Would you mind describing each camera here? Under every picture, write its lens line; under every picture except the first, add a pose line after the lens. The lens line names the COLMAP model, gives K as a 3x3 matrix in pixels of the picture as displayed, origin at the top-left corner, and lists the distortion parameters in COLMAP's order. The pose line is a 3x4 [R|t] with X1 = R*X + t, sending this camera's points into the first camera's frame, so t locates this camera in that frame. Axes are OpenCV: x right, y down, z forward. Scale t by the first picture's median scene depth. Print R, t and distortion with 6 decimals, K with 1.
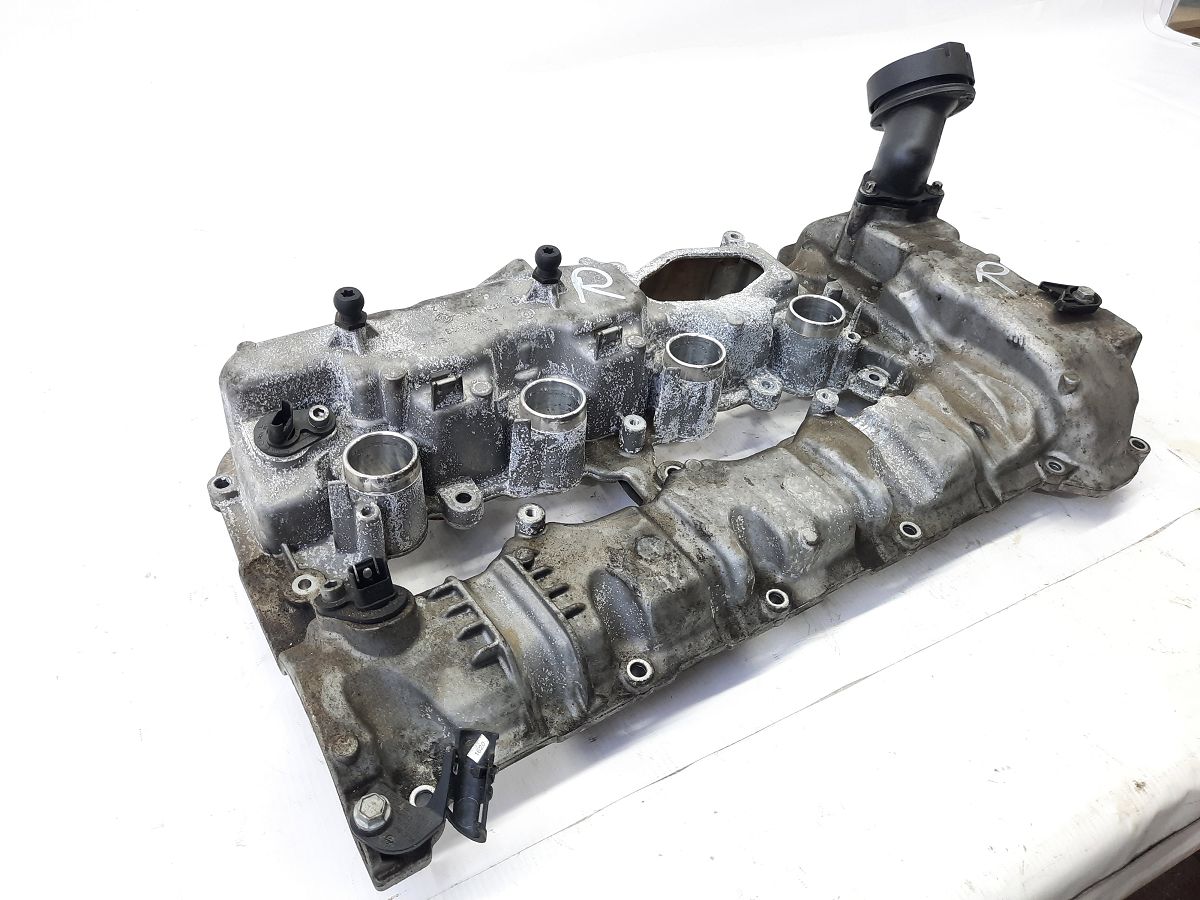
lens RADIAL K [[884.8, 0, 600.0], [0, 884.8, 450.0], [0, 0, 1]] dist [0.051873, -0.088845]
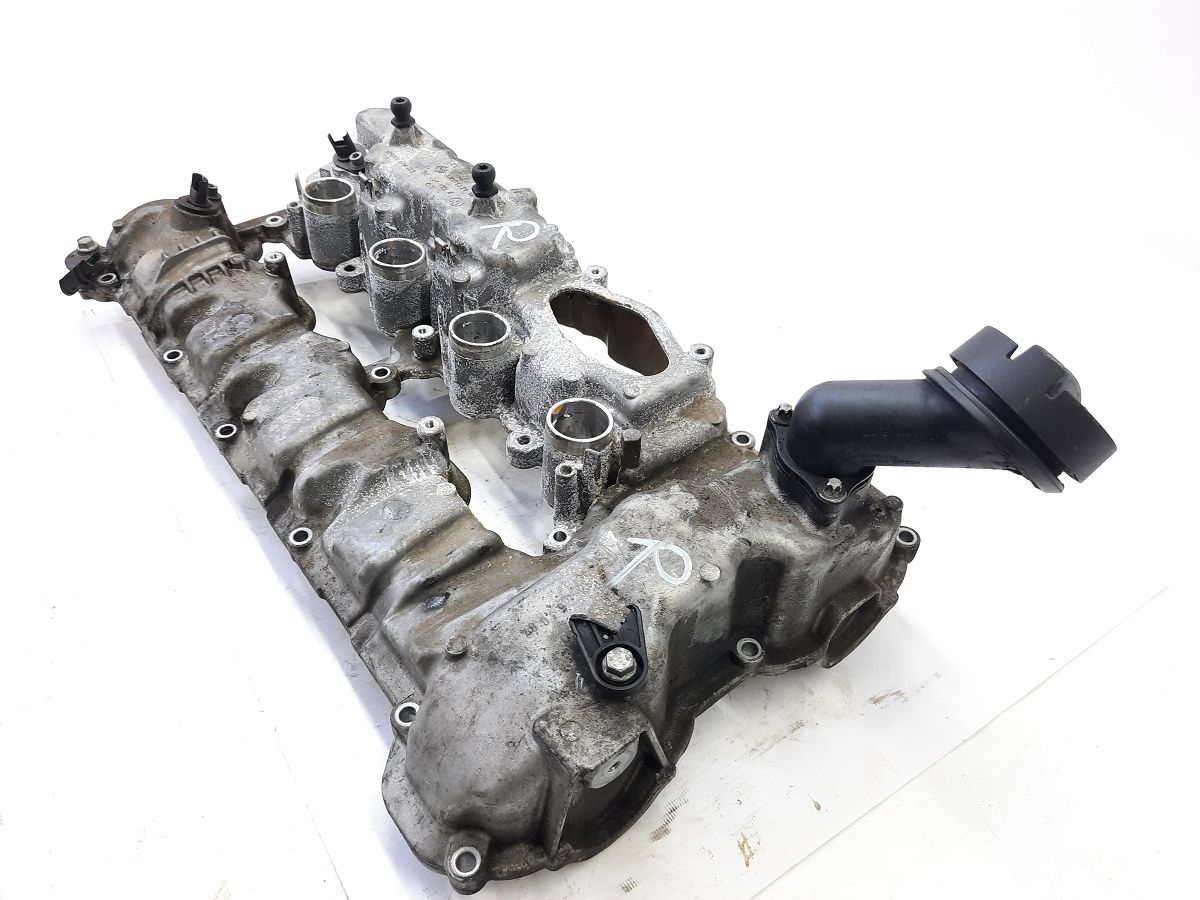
lens RADIAL K [[884.8, 0, 600.0], [0, 884.8, 450.0], [0, 0, 1]] dist [0.051873, -0.088845]
pose [[0.100825, 0.635938, -0.765126, 1.011621], [-0.703982, 0.589028, 0.396806, -0.543668], [0.703025, 0.498627, 0.507077, 0.679447]]
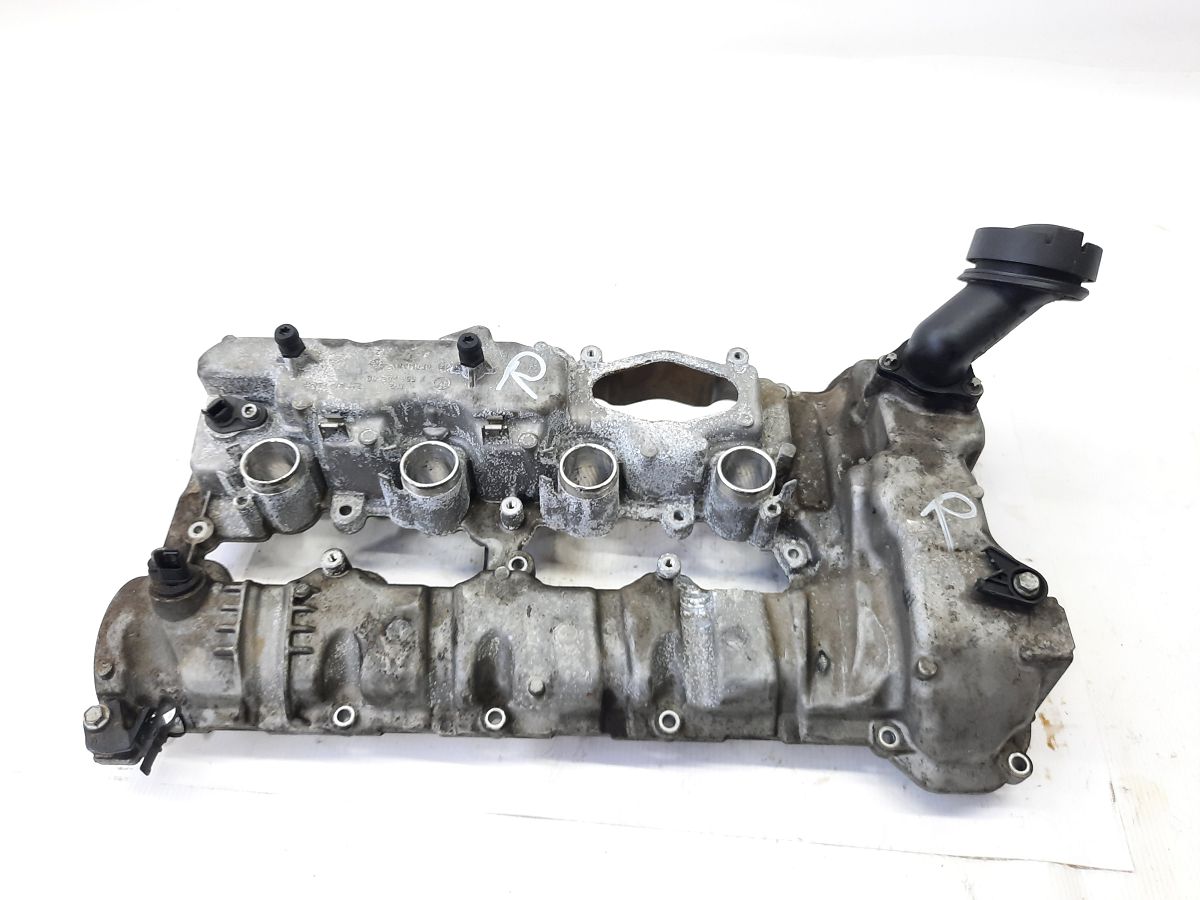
lens RADIAL K [[884.8, 0, 600.0], [0, 884.8, 450.0], [0, 0, 1]] dist [0.051873, -0.088845]
pose [[0.828935, 0.399693, -0.391297, 0.540534], [-0.325676, 0.913636, 0.243318, -0.403478], [0.454755, -0.074259, 0.887515, 0.082106]]
